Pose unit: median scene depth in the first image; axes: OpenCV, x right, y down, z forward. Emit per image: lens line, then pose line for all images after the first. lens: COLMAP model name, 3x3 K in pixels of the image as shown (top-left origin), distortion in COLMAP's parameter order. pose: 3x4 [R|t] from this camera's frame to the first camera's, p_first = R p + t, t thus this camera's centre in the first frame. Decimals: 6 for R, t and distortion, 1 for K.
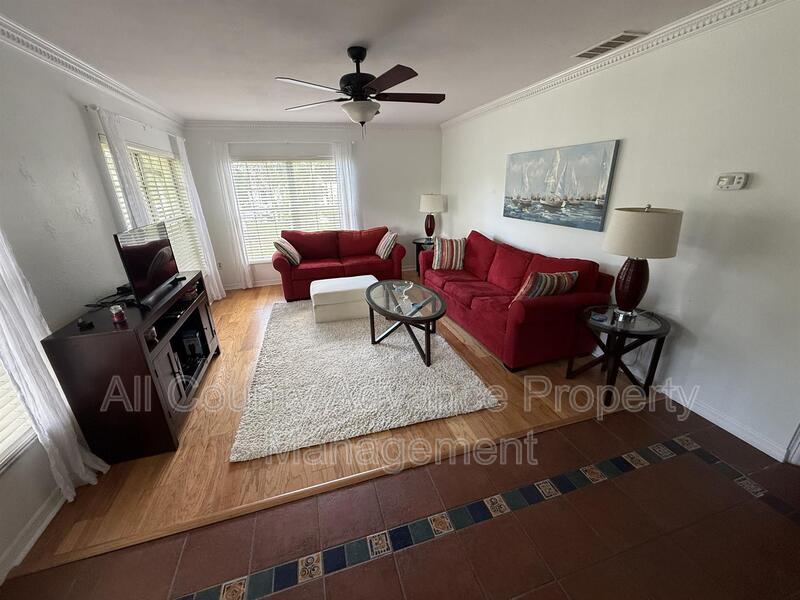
lens RADIAL K [[321.9, 0, 400.5], [0, 321.9, 301.2], [0, 0, 1]] dist [-0.001665, -0.000274]
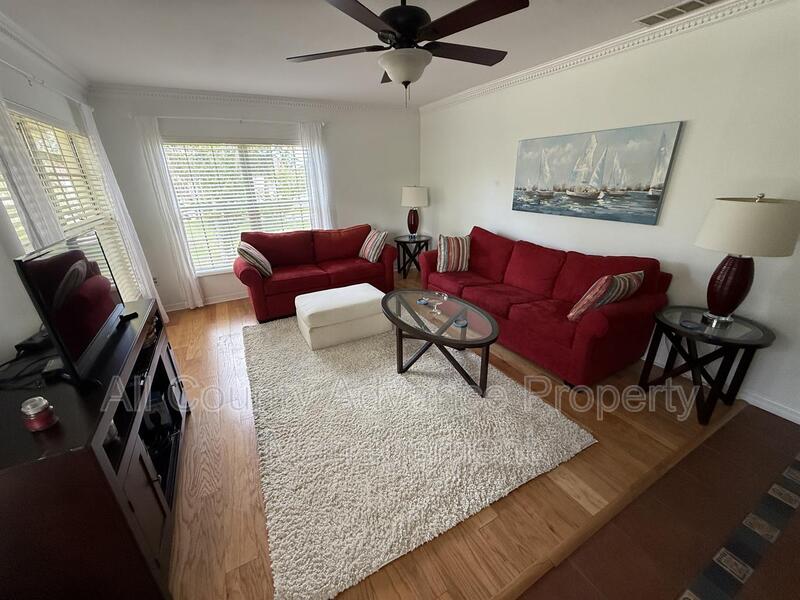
lens RADIAL K [[321.9, 0, 400.0], [0, 321.9, 300.5], [0, 0, 1]] dist [-0.001665, -0.000274]
pose [[0.977927, -0.072088, 0.196116, -0.229732], [0.069171, 0.997369, 0.021688, -0.064109], [-0.197164, -0.007644, 0.980341, 0.218476]]
